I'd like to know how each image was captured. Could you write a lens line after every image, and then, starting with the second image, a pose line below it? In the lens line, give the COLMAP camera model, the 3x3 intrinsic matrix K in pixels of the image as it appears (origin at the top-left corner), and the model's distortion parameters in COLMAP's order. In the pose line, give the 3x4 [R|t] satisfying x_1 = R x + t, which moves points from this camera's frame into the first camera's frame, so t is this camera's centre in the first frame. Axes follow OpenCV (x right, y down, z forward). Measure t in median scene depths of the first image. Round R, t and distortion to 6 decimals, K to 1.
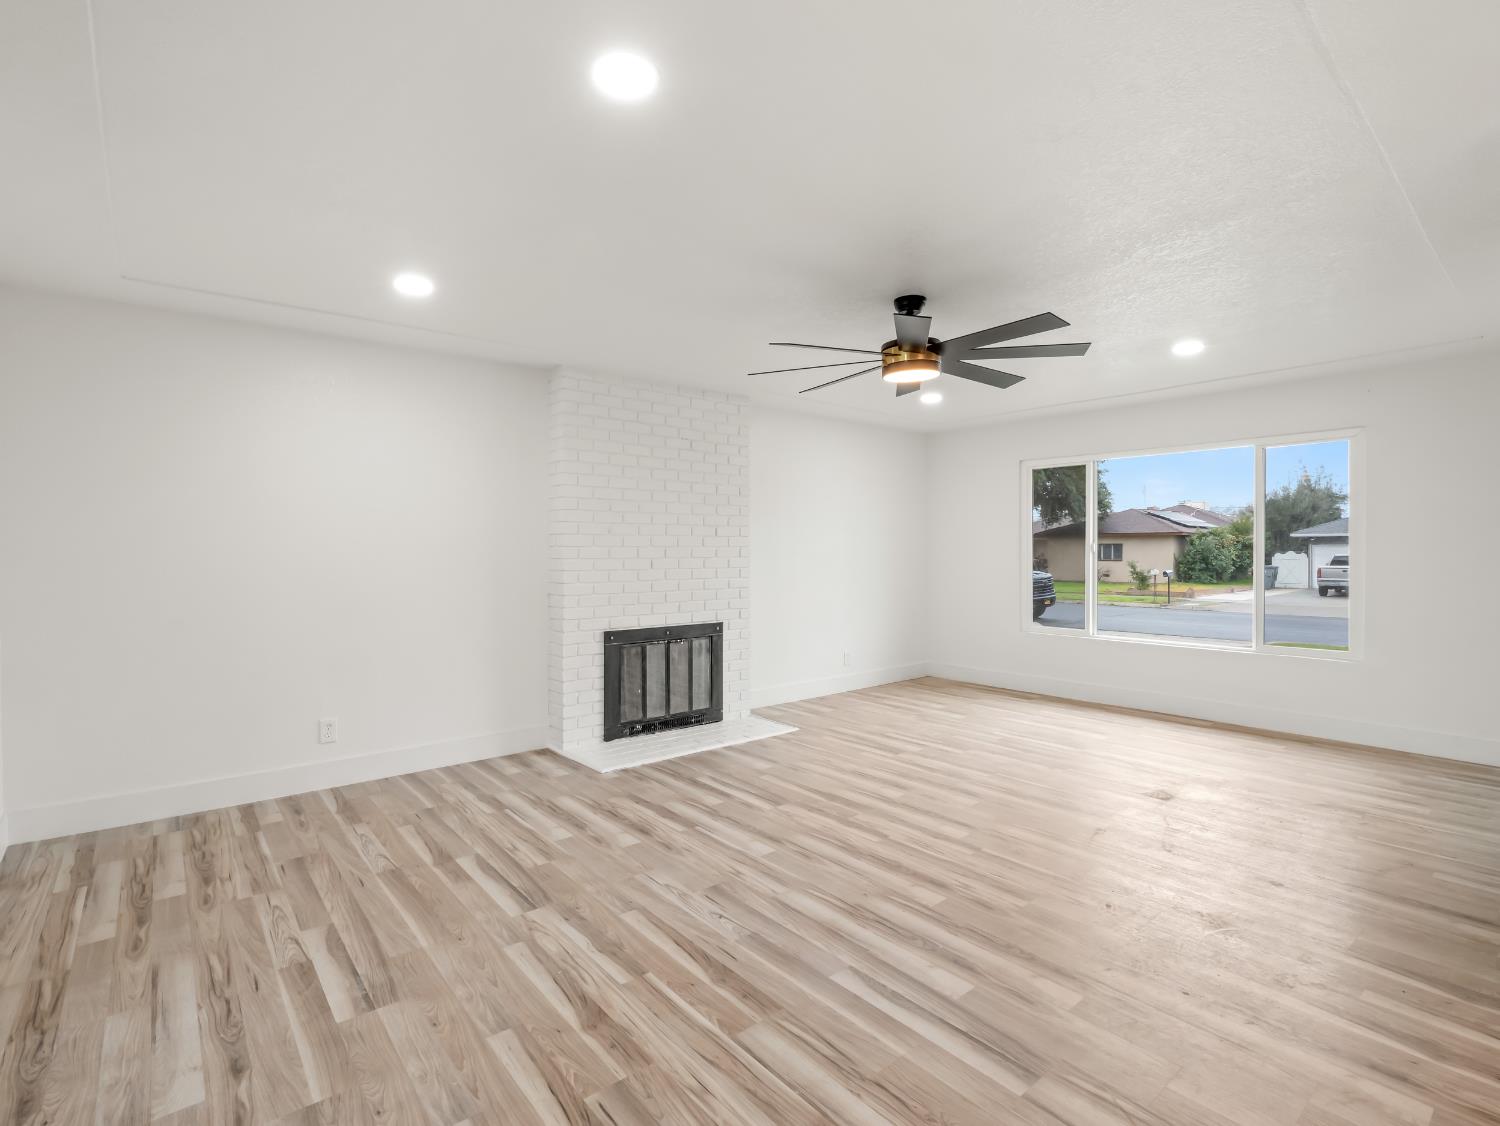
lens RADIAL K [[730.8, 0, 751.0], [0, 730.8, 570.7], [0, 0, 1]] dist [0.022433, -0.032600]
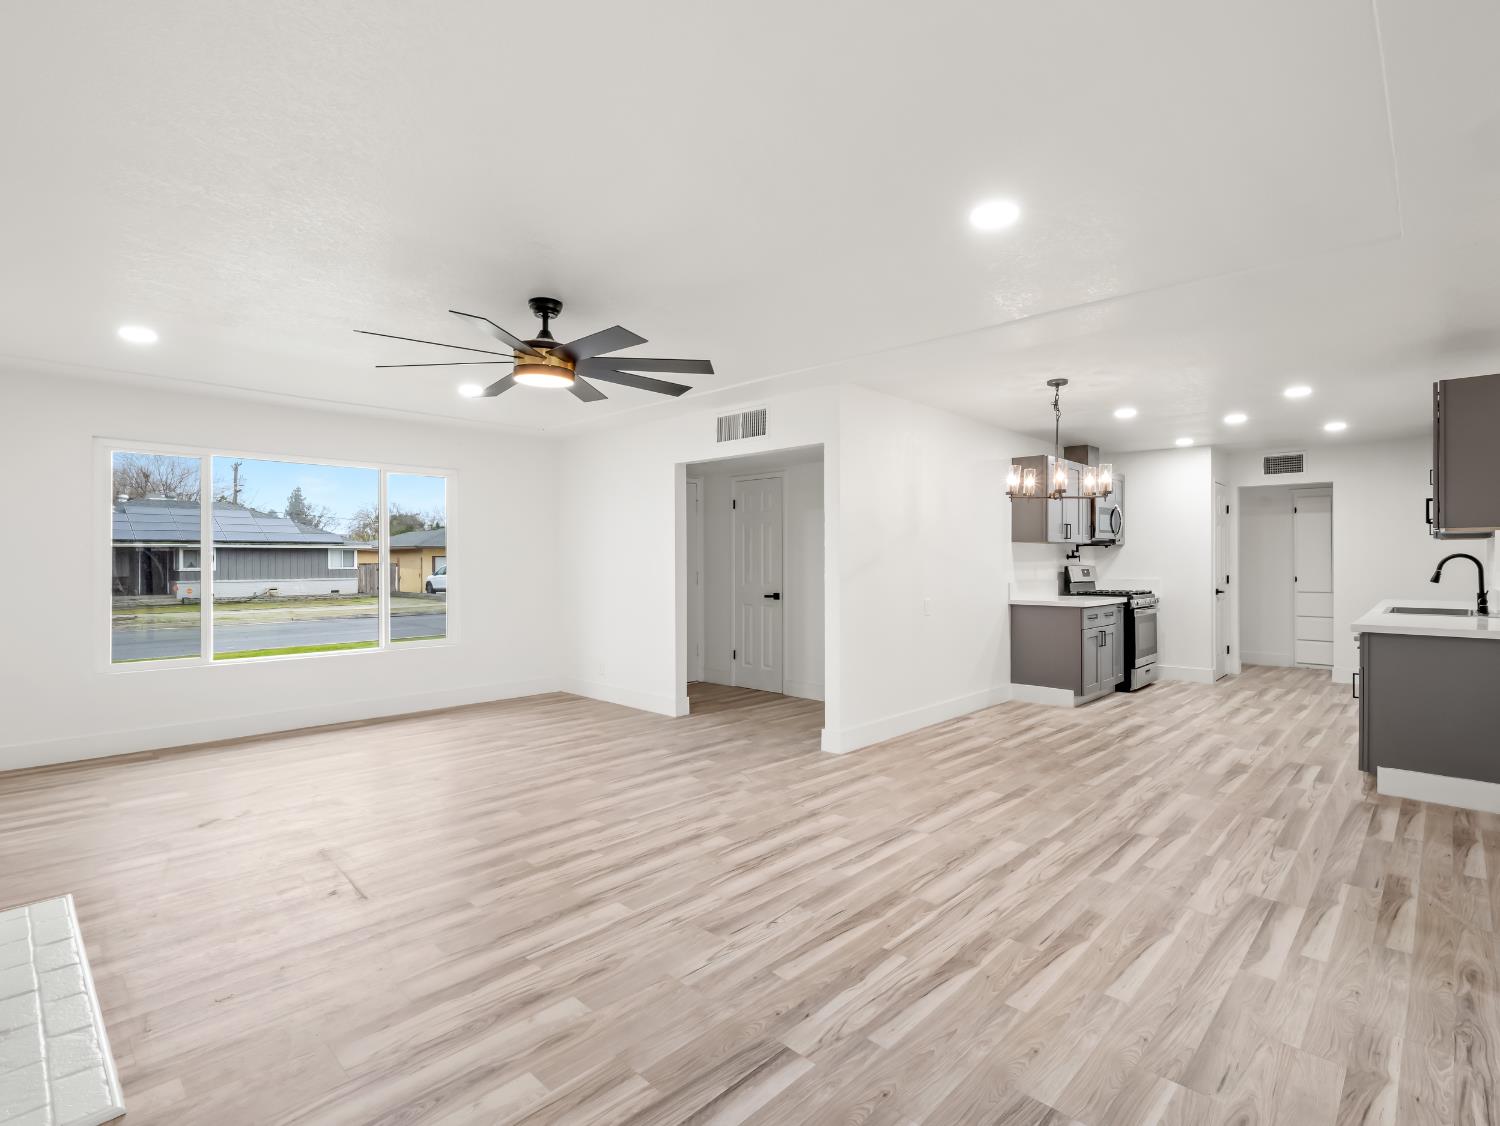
lens RADIAL K [[725.2, 0, 736.9], [0, 725.2, 561.4], [0, 0, 1]] dist [-0.002795, -0.020143]
pose [[-0.099630, -0.001758, 0.995023, -0.768804], [0.031118, 0.999504, 0.004882, -0.026528], [-0.994538, 0.031450, -0.099526, 0.842878]]
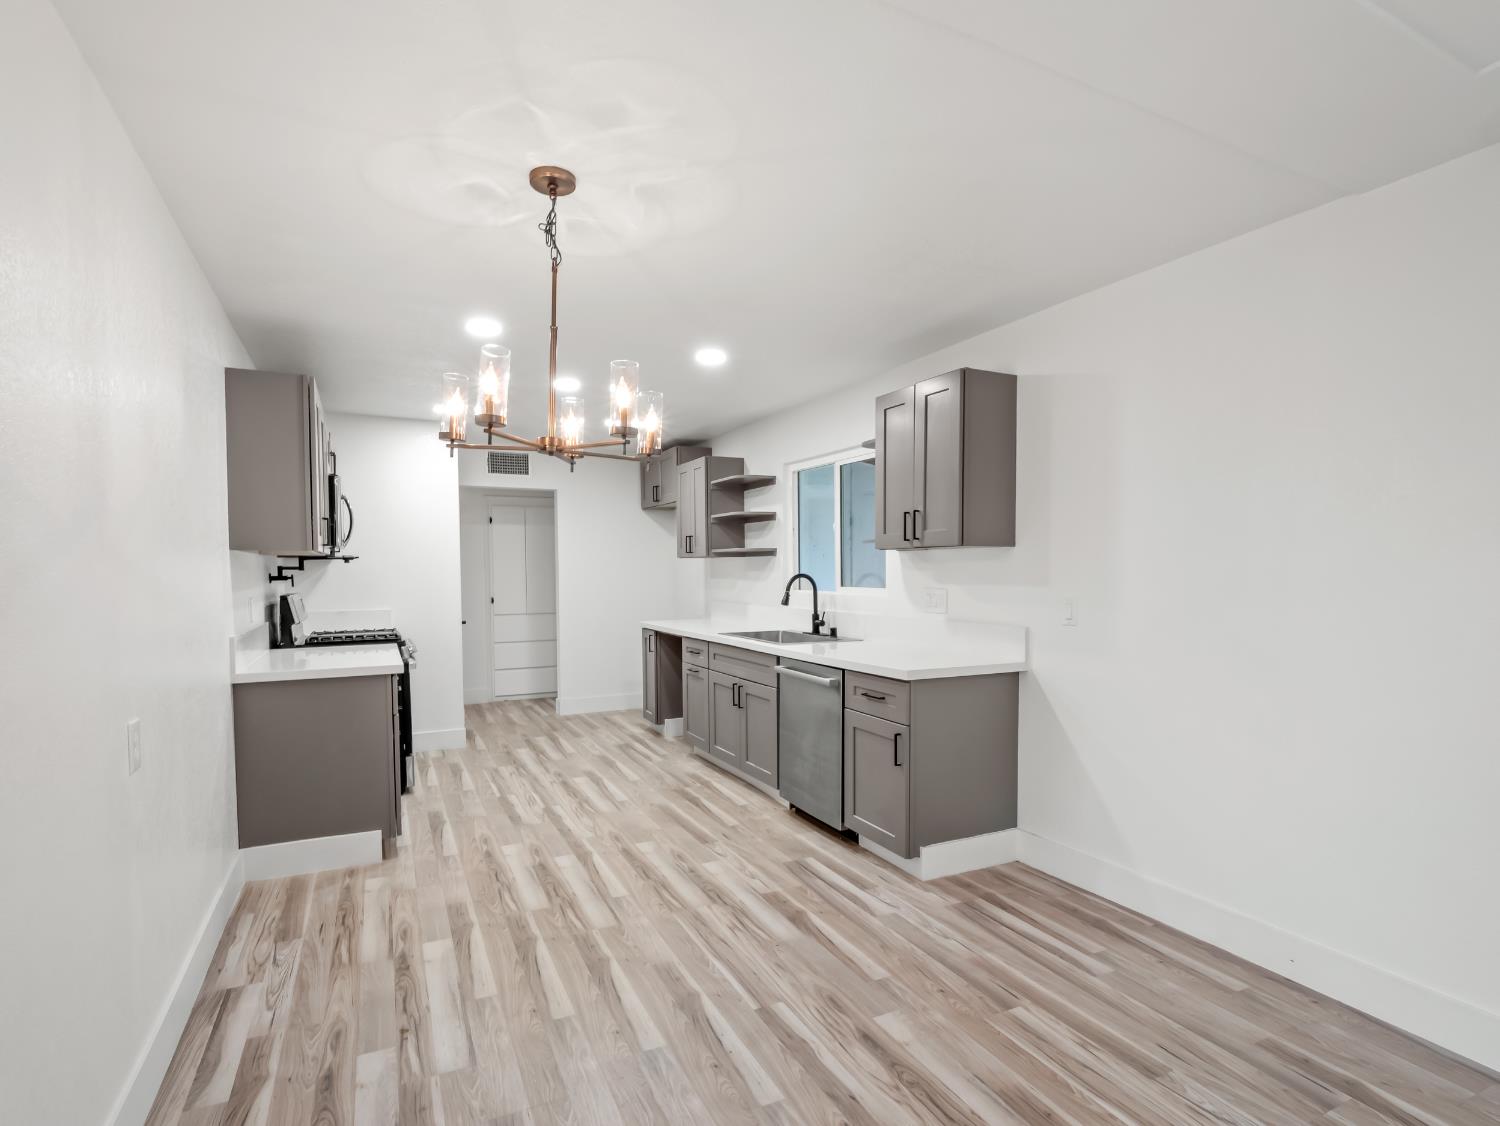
lens RADIAL K [[743.1, 0, 733.7], [0, 743.1, 597.4], [0, 0, 1]] dist [0.000373, -0.000119]
pose [[-0.967921, -0.003463, 0.251232, 0.260227], [0.013328, 0.997790, 0.065103, -0.037784], [-0.250902, 0.066363, -0.965735, 0.646460]]
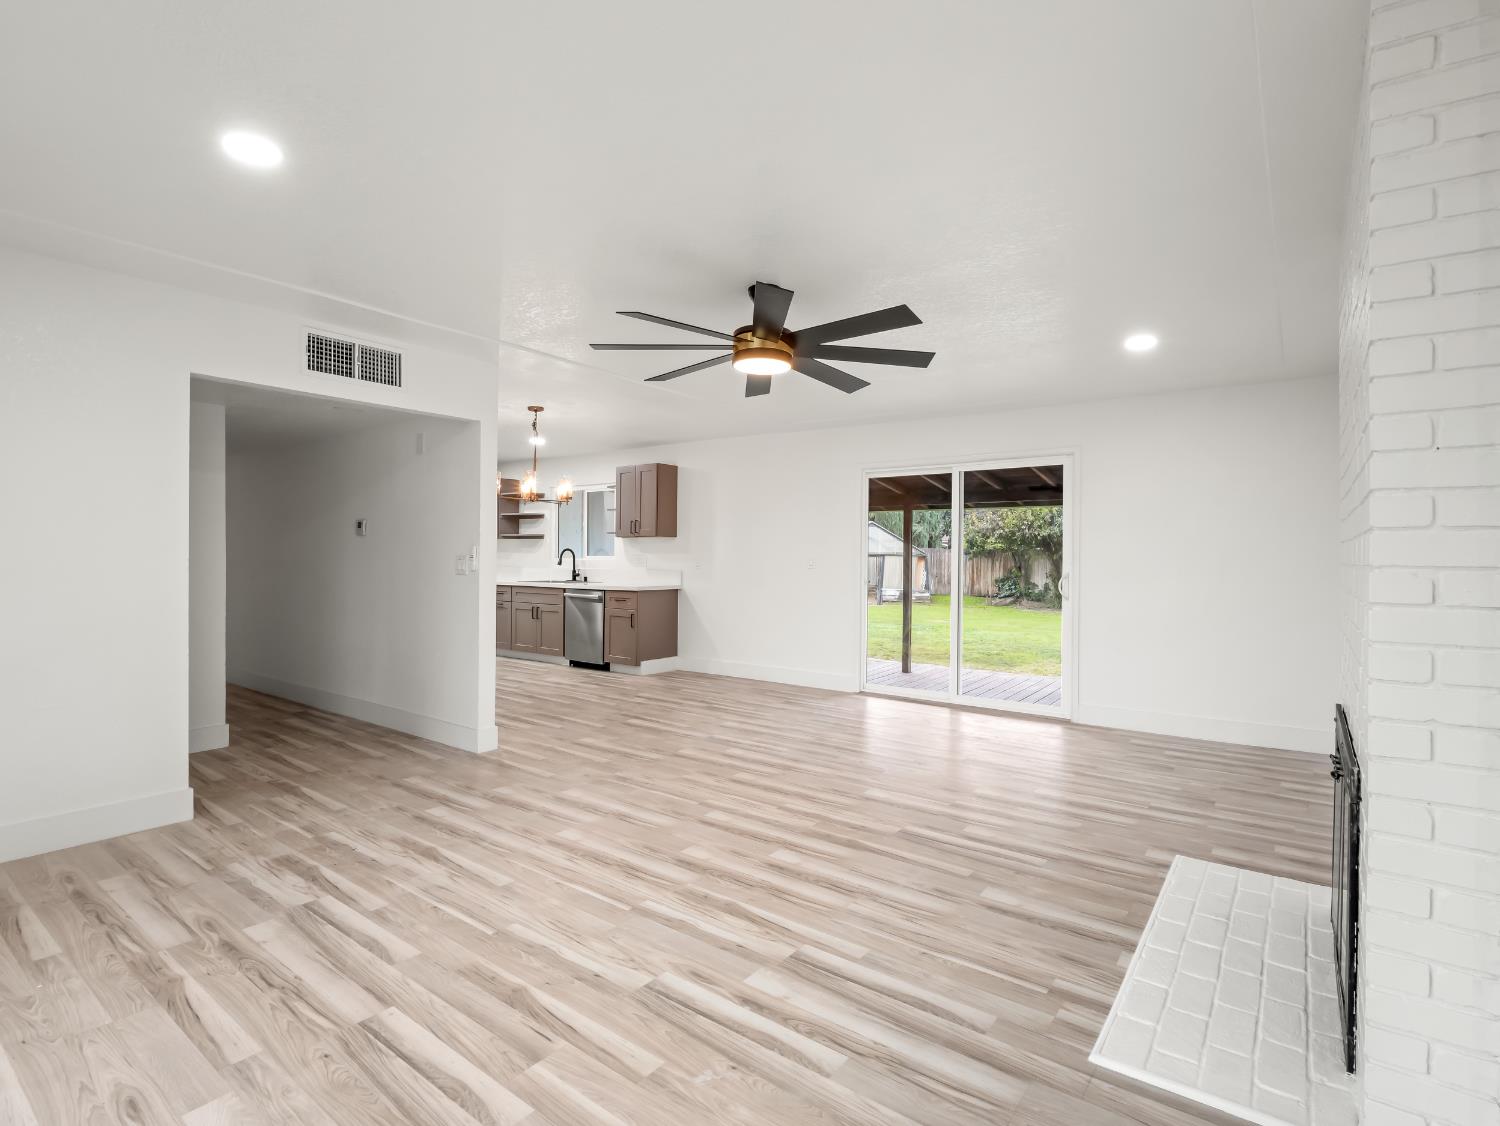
lens RADIAL K [[747.7, 0, 750.0], [0, 747.7, 563.0], [0, 0, 1]] dist [0.000037, -0.000051]
pose [[-0.973611, -0.003462, -0.228187, 0.460671], [-0.012398, 0.999211, 0.037741, -0.046286], [0.227876, 0.039575, -0.972886, 1.964200]]
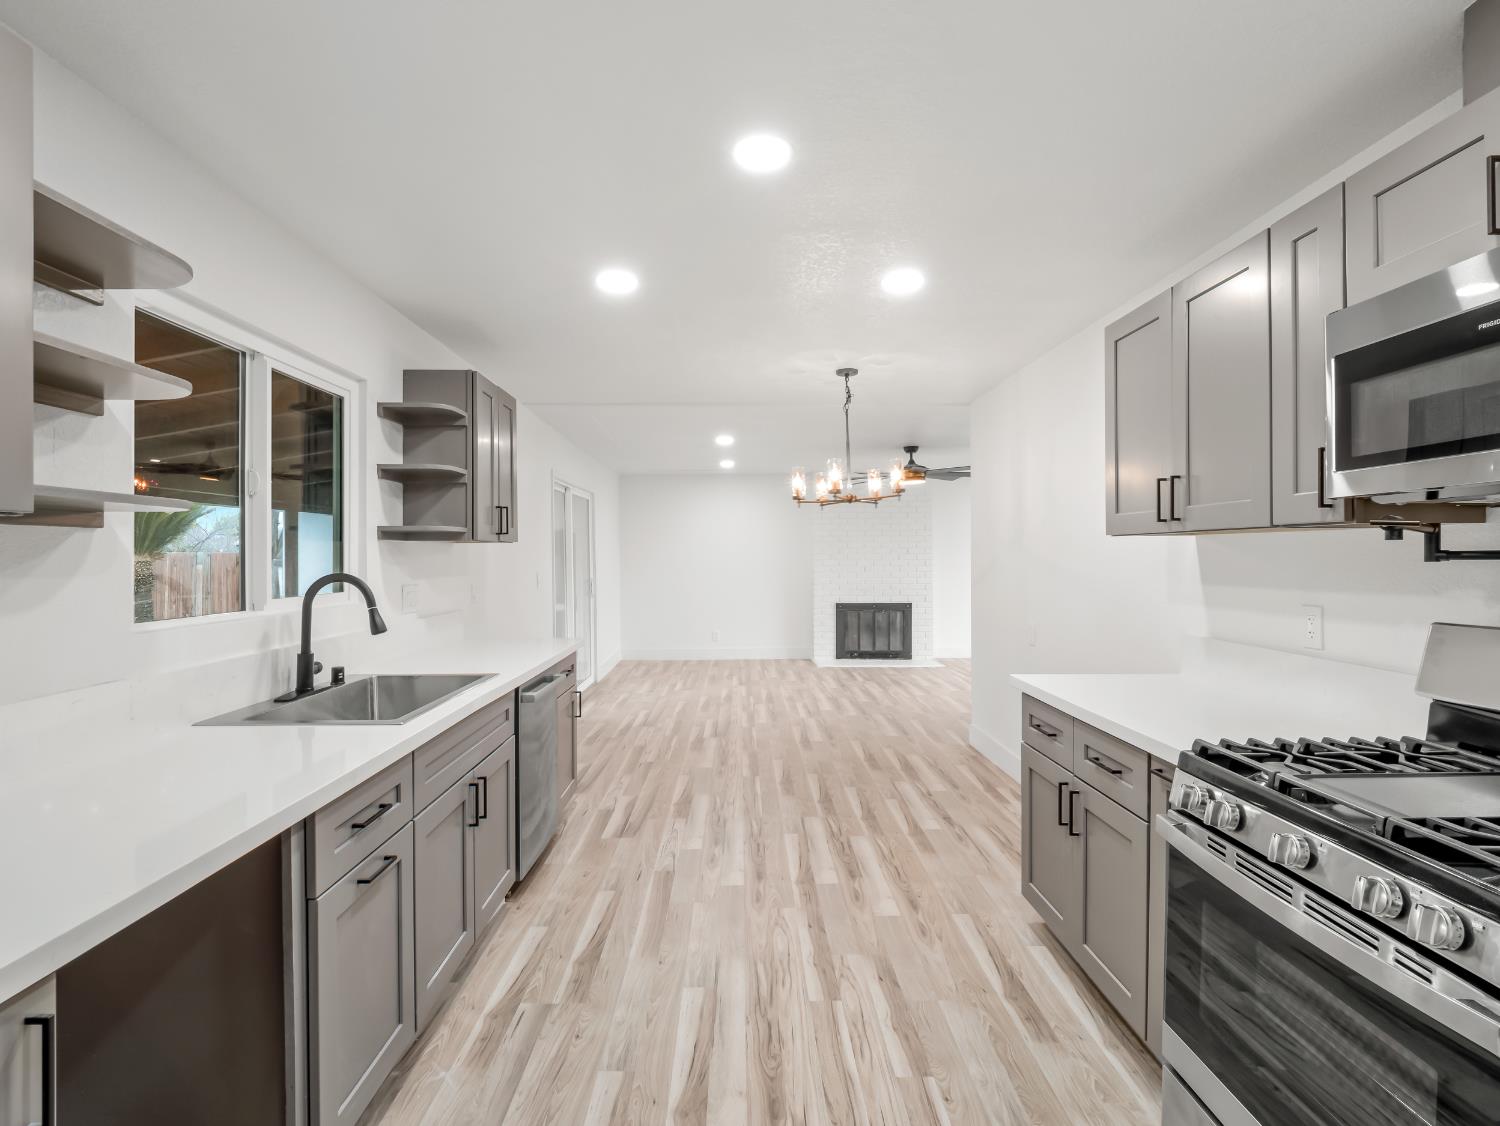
lens RADIAL K [[765.2, 0, 744.7], [0, 765.2, 560.2], [0, 0, 1]] dist [-0.001661, -0.000670]
pose [[0.773518, 0.002728, -0.633768, 1.247088], [-0.015801, 0.999763, -0.014983, 0.001730], [0.633577, 0.021604, 0.773378, -1.039974]]
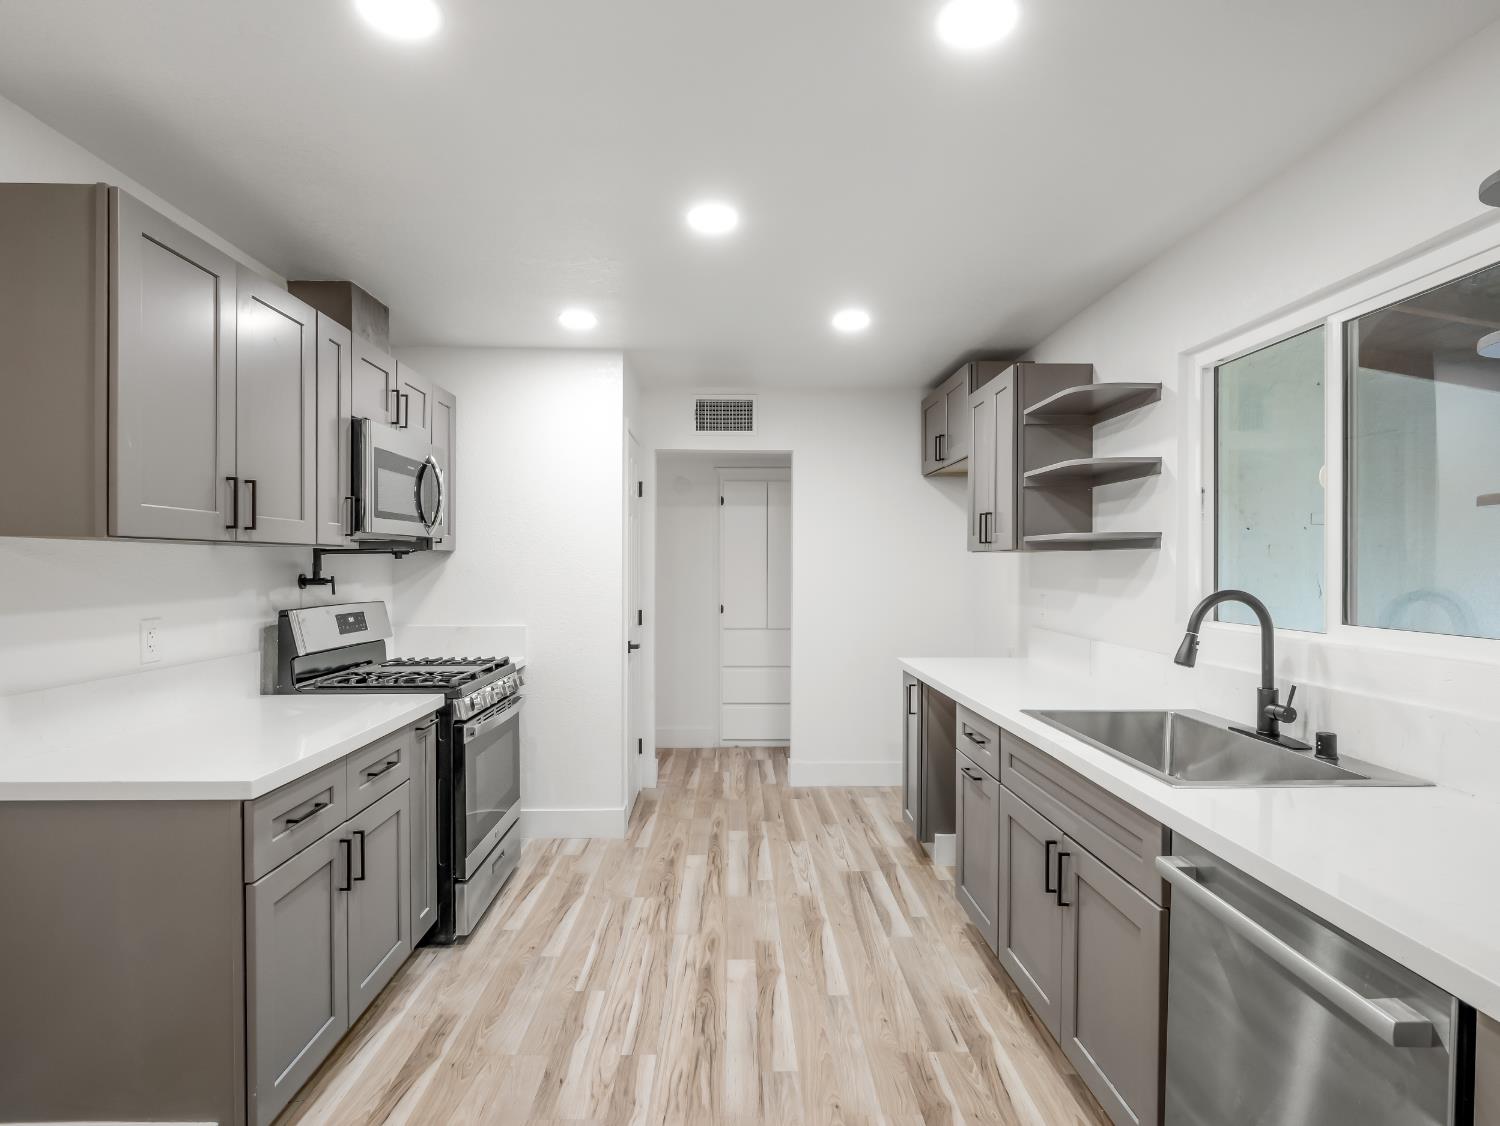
lens RADIAL K [[783.3, 0, 742.1], [0, 783.3, 573.1], [0, 0, 1]] dist [-0.003300, -0.001638]
pose [[-0.777066, -0.009356, 0.629350, 0.398836], [0.015379, 0.999309, 0.033845, -0.029793], [-0.629232, 0.035978, -0.776385, -0.019063]]
